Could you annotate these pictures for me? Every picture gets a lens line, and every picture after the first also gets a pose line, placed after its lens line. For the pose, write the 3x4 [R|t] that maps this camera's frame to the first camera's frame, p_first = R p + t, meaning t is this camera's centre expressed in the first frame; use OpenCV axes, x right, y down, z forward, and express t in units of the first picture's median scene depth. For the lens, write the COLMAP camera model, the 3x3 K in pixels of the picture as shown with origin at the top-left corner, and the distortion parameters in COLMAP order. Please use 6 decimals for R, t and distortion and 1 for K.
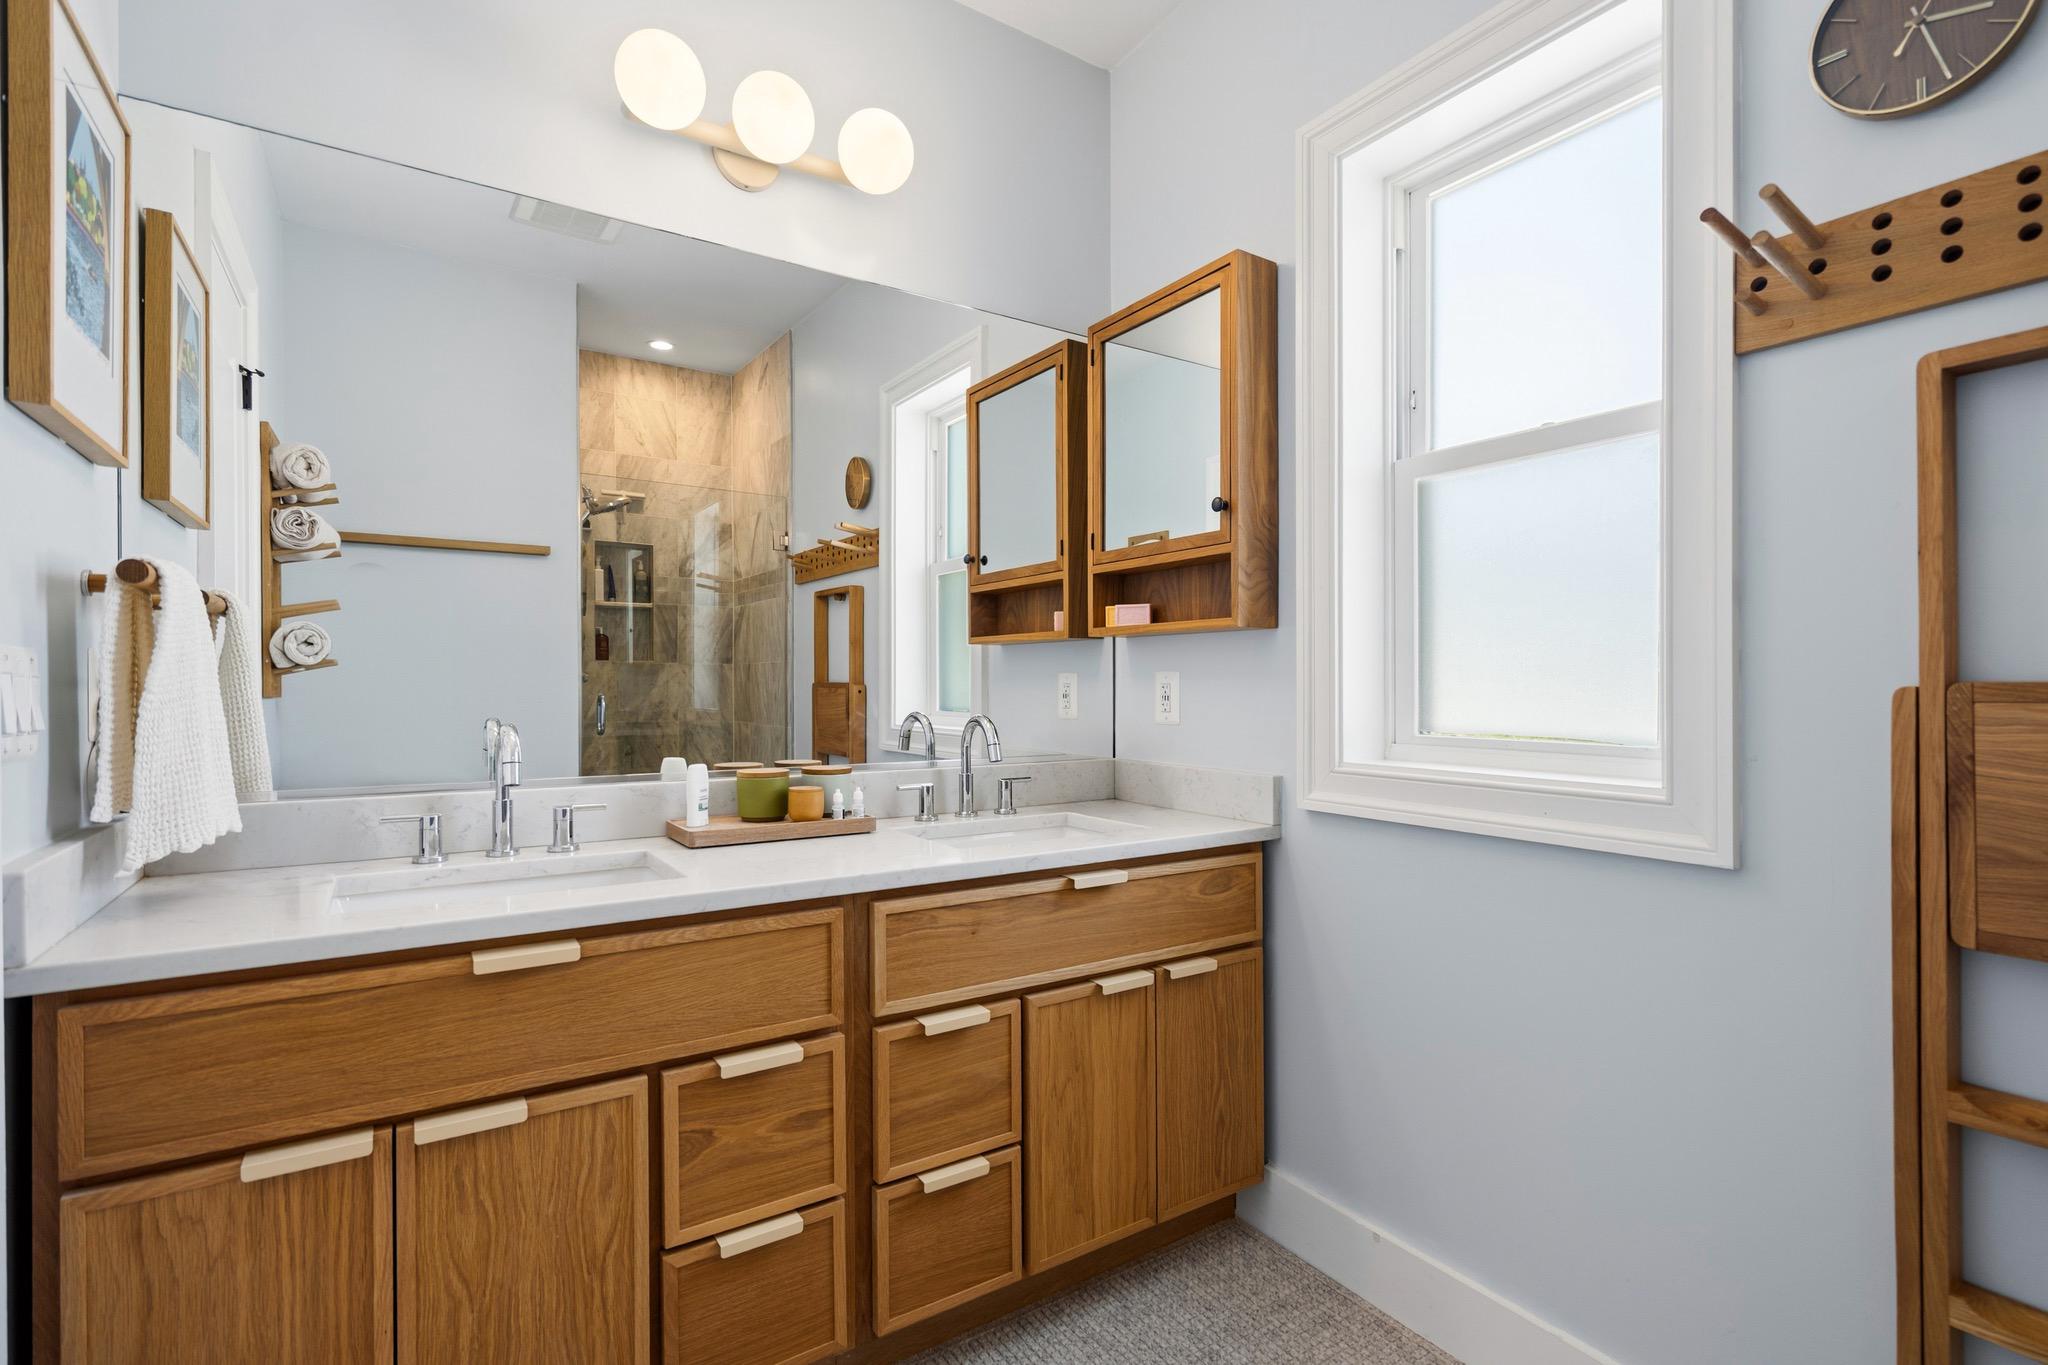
lens RADIAL K [[966.6, 0, 1046.1], [0, 966.6, 712.4], [0, 0, 1]] dist [-0.001716, 0.000973]
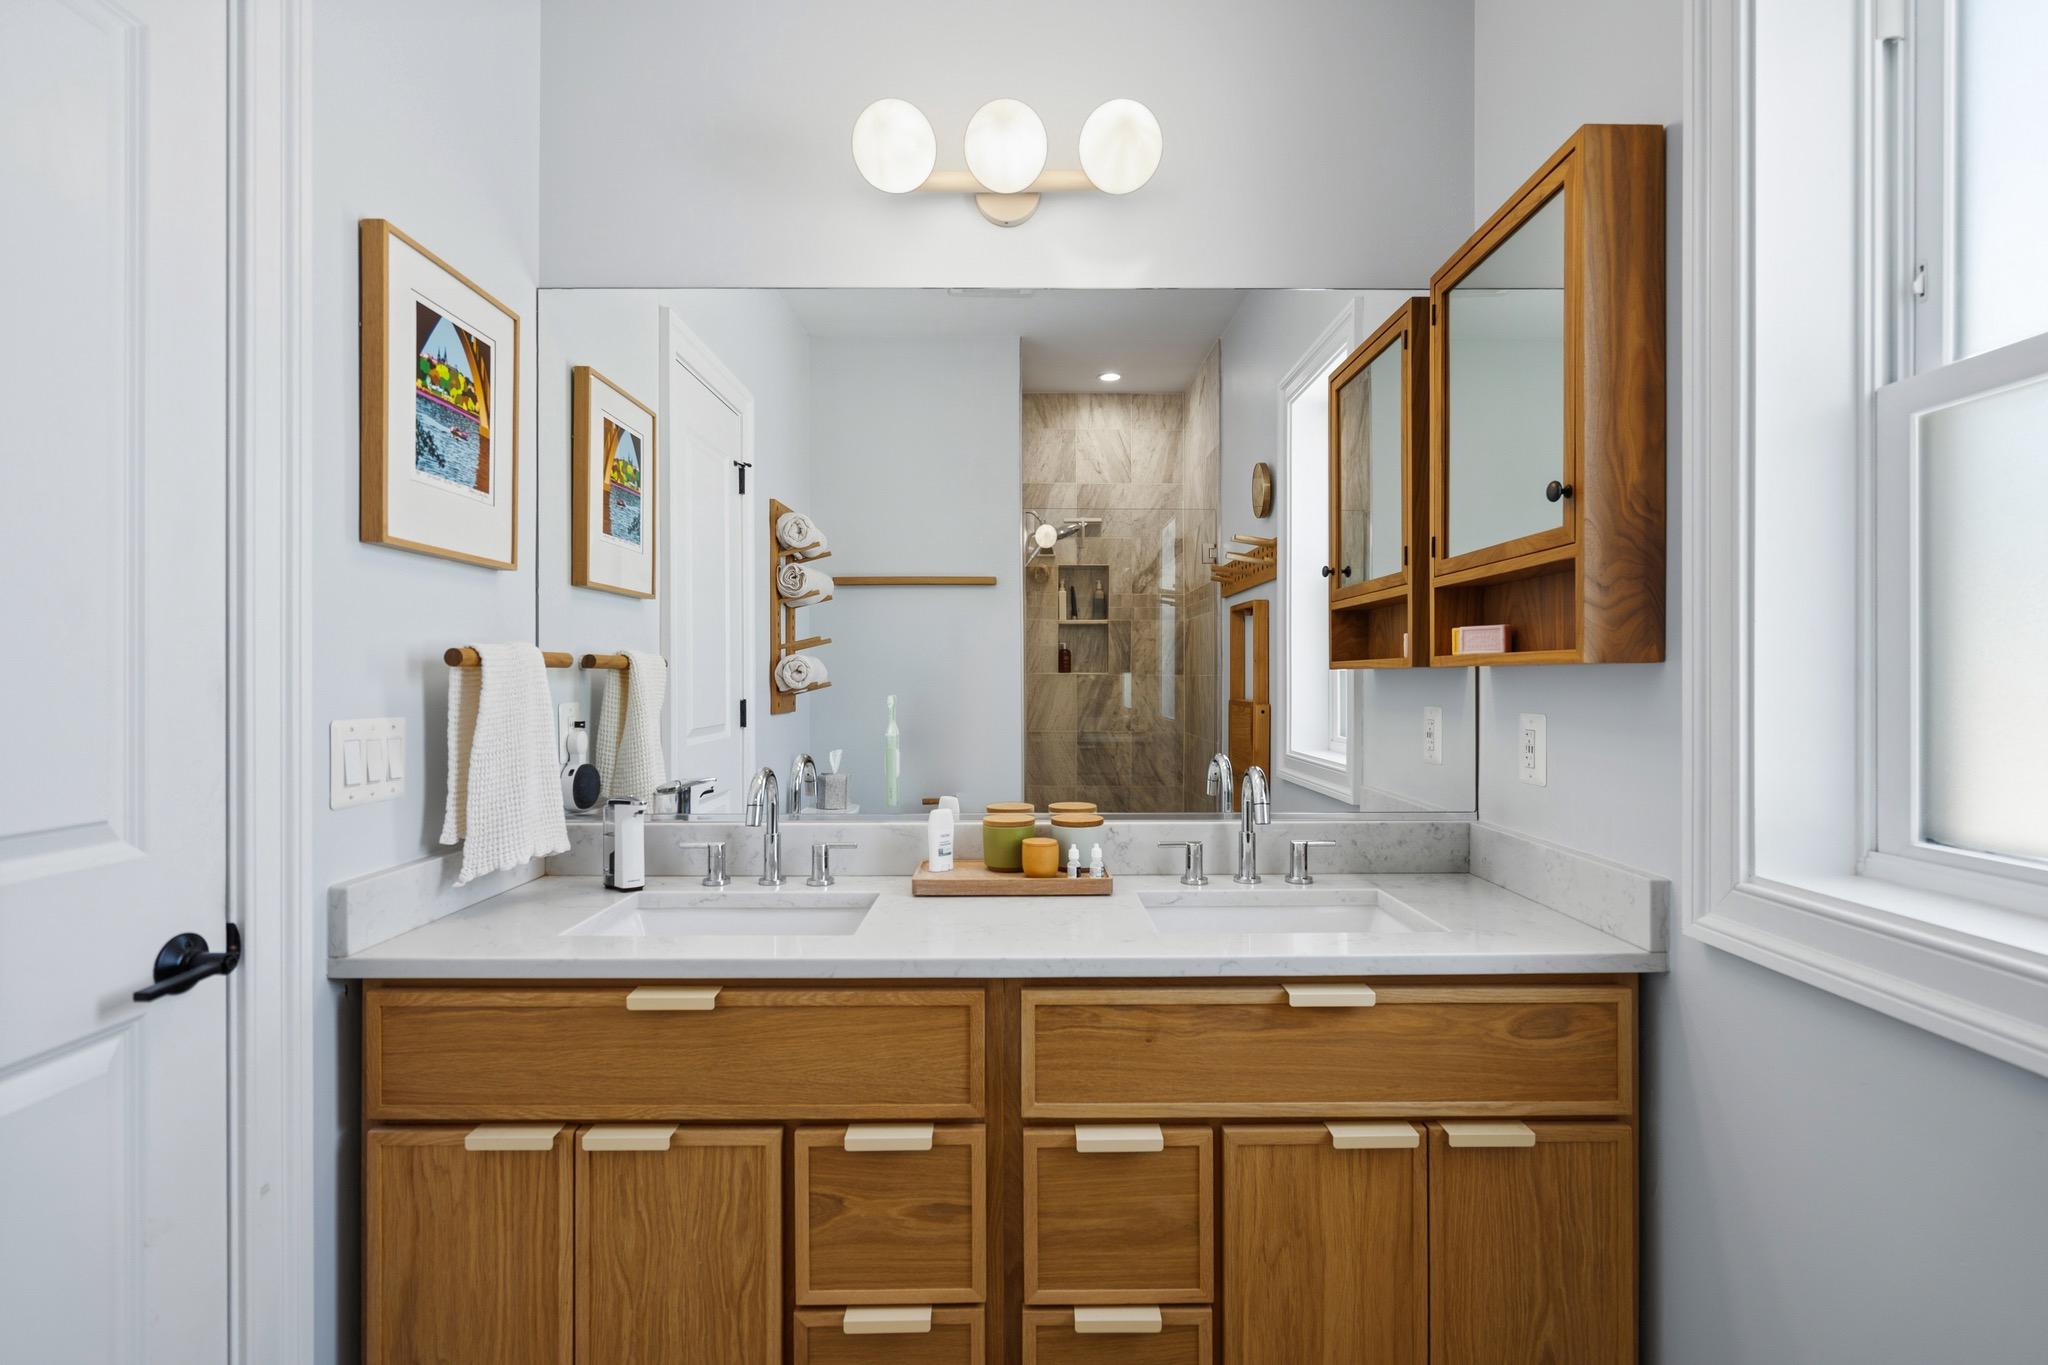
lens RADIAL K [[948.4, 0, 1034.5], [0, 948.4, 699.4], [0, 0, 1]] dist [-0.001895, 0.000286]
pose [[0.834189, 0.010099, -0.551386, 0.241765], [-0.012916, 0.999916, -0.001226, -0.055377], [0.551327, 0.008144, 0.834249, 0.205123]]
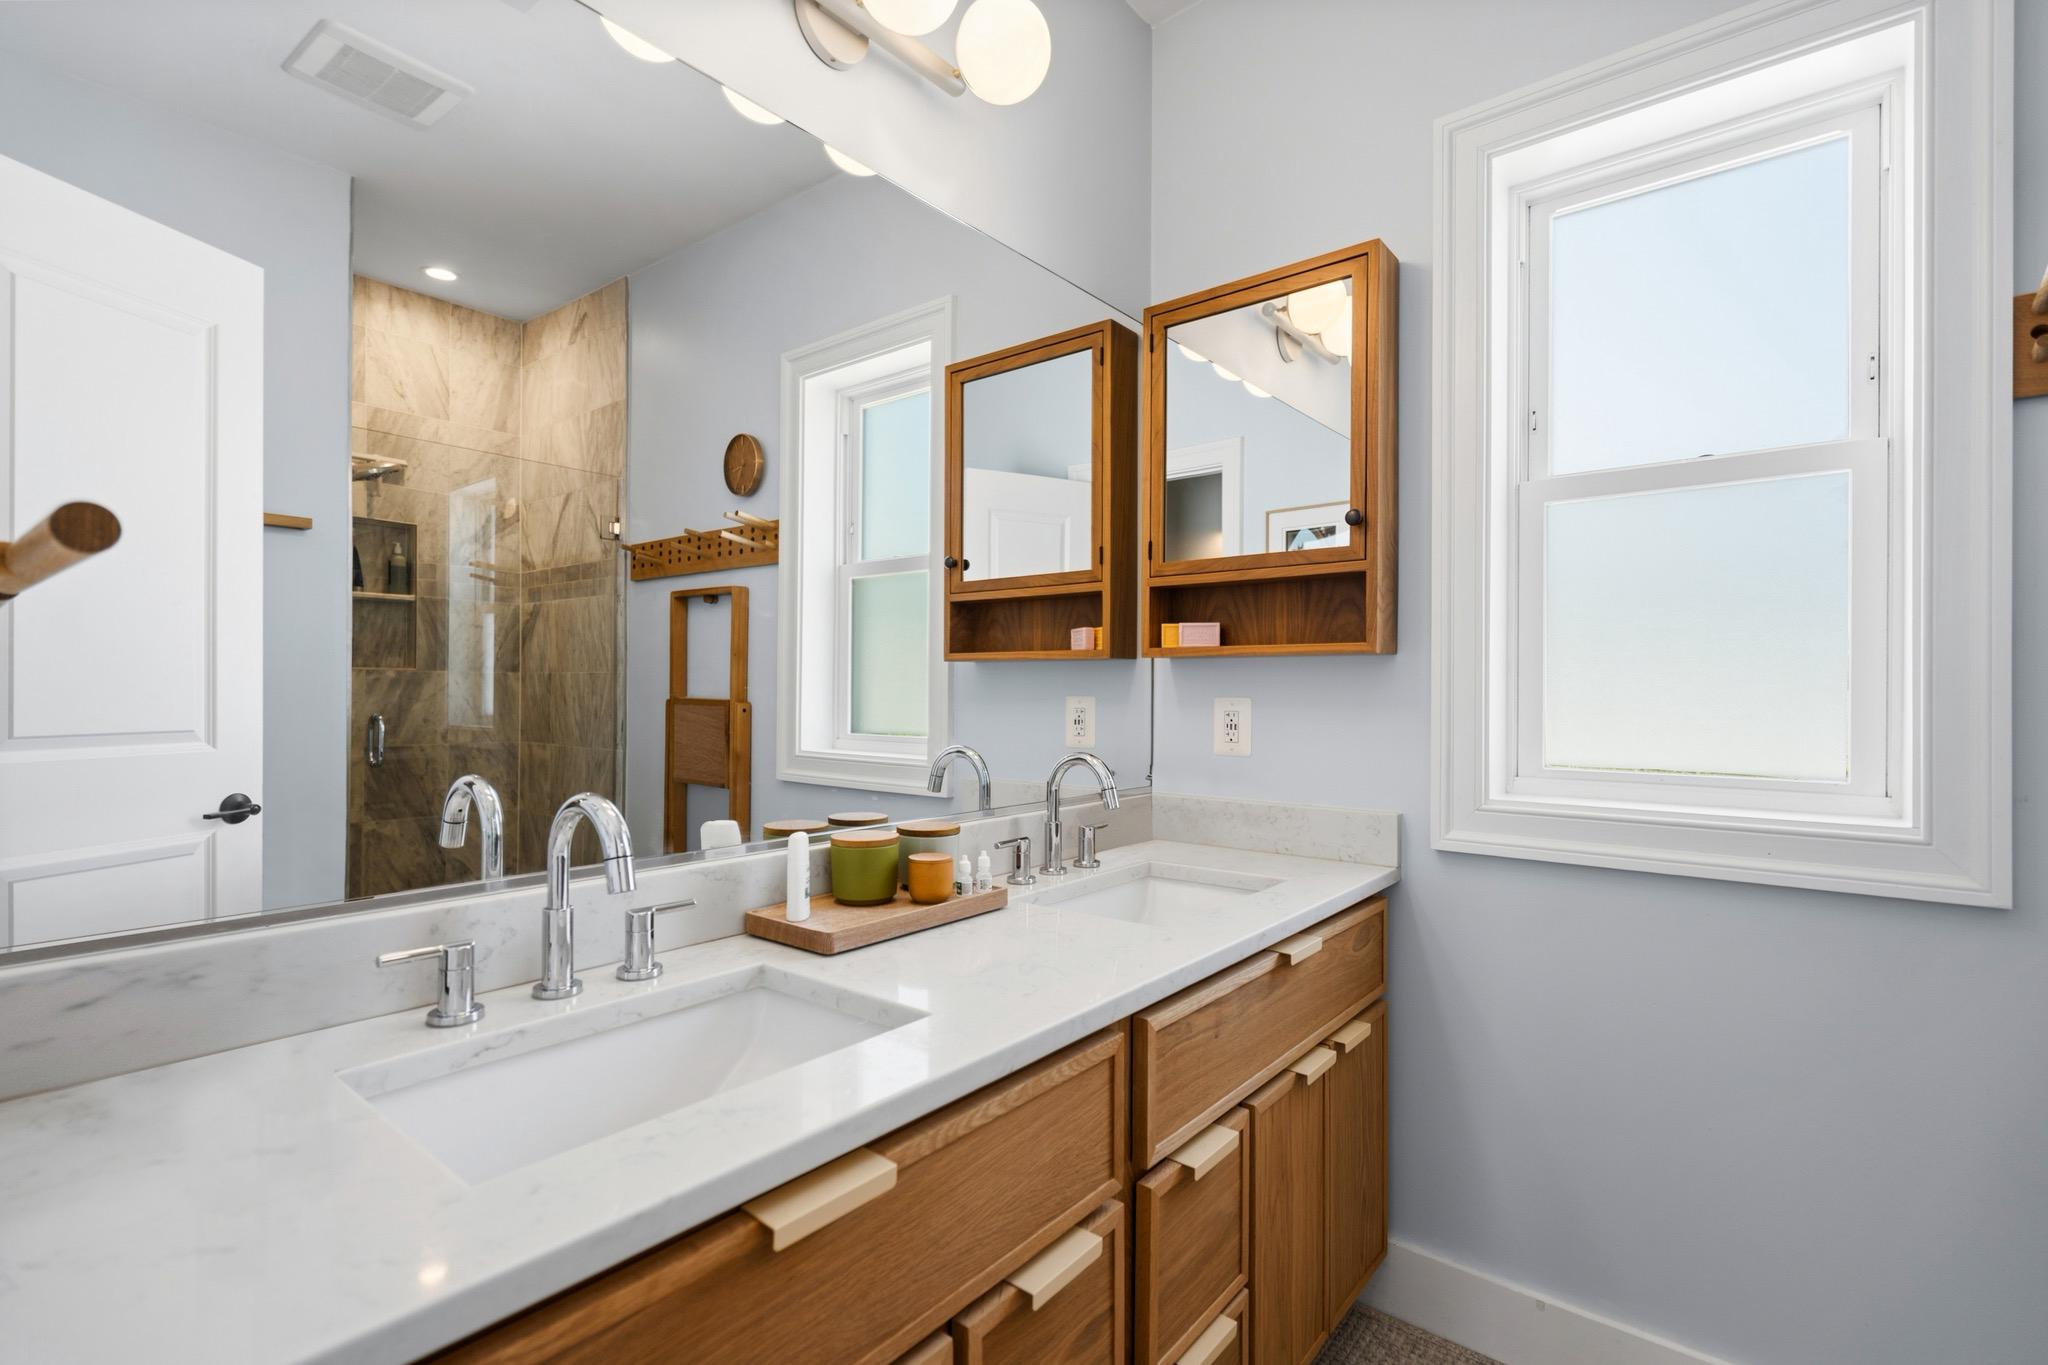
lens RADIAL K [[943.5, 0, 1044.2], [0, 943.5, 711.3], [0, 0, 1]] dist [-0.000531, 0.000378]
pose [[0.951811, -0.002283, 0.306676, -0.366284], [0.004001, 0.999980, -0.004973, -0.029933], [-0.306659, 0.005960, 0.951801, 0.245881]]
